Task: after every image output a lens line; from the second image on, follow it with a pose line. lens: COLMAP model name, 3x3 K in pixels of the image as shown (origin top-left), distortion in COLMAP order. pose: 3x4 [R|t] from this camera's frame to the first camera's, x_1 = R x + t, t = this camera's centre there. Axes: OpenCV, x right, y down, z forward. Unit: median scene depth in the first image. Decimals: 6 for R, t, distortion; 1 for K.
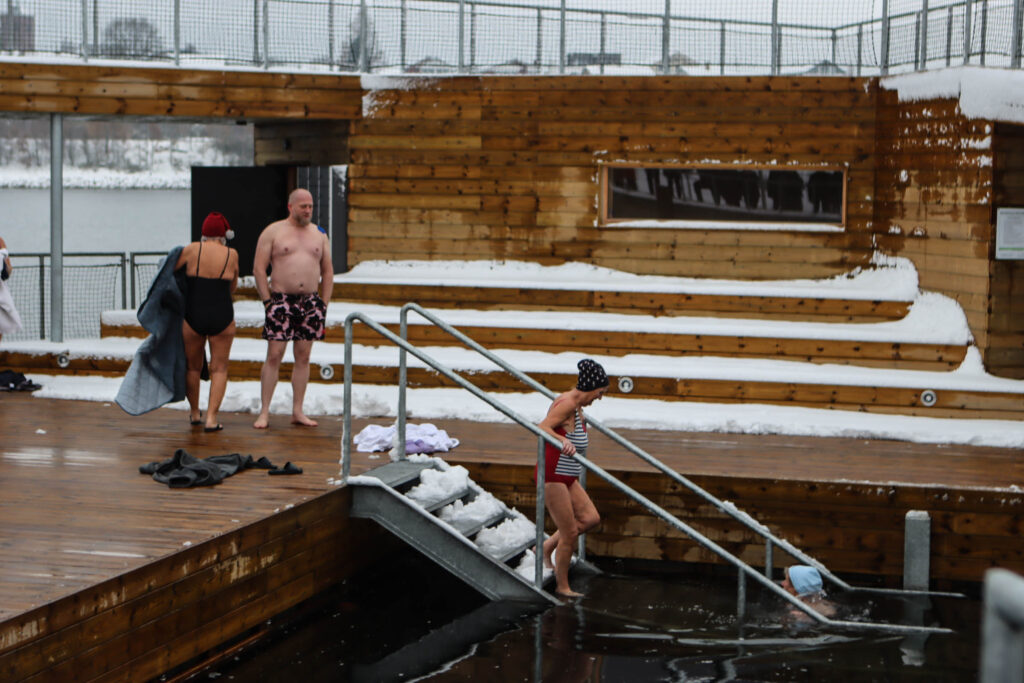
lens RADIAL K [[2103.8, 0, 509.8], [0, 2103.8, 324.8], [0, 0, 1]] dist [-0.006294, 0.000000]
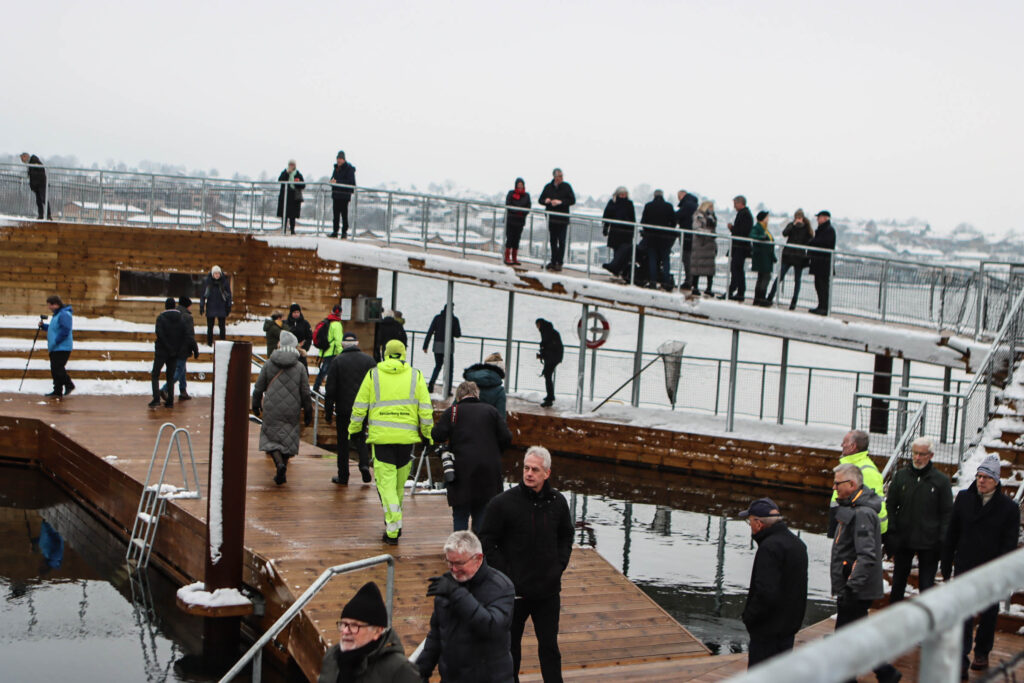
lens RADIAL K [[1515.9, 0, 513.5], [0, 1515.9, 337.2], [0, 0, 1]] dist [-0.082823, 0.000000]
pose [[0.718587, -0.006844, 0.695403, -0.697676], [0.003161, 0.999973, 0.006576, -0.018581], [-0.695429, -0.002527, 0.718590, -0.316855]]
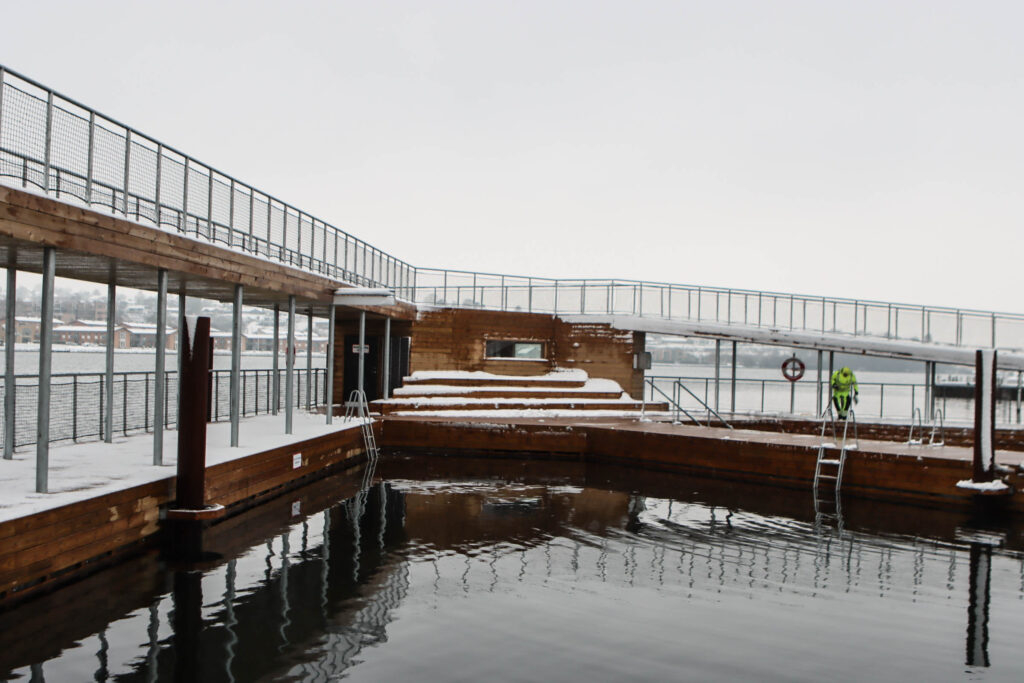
lens RADIAL K [[1134.4, 0, 511.8], [0, 1134.4, 346.5], [0, 0, 1]] dist [-0.090981, 0.000000]
pose [[0.591509, 0.014068, 0.806176, -1.255831], [0.038260, 0.998232, -0.045491, 0.010933], [-0.805390, 0.057752, 0.589925, 0.001864]]
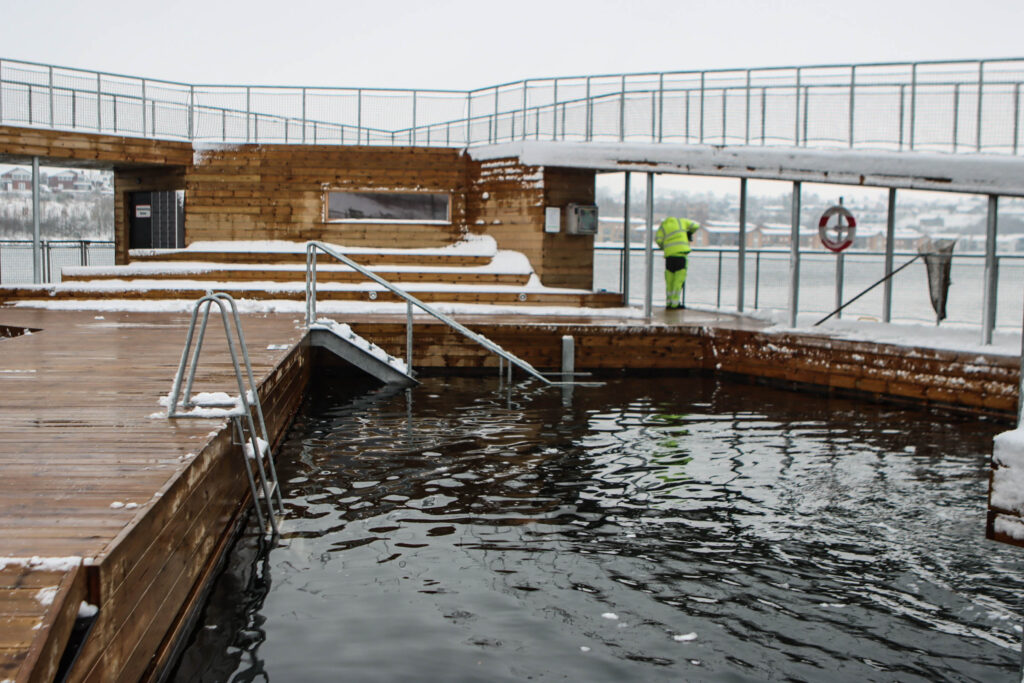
lens RADIAL K [[1134.4, 0, 506.7], [0, 1134.4, 346.8], [0, 0, 1]] dist [-0.090981, 0.000000]
pose [[0.926727, -0.032200, 0.374352, -0.196189], [0.024312, 0.999372, 0.025775, 0.045216], [-0.374947, -0.014785, 0.926928, -0.030382]]
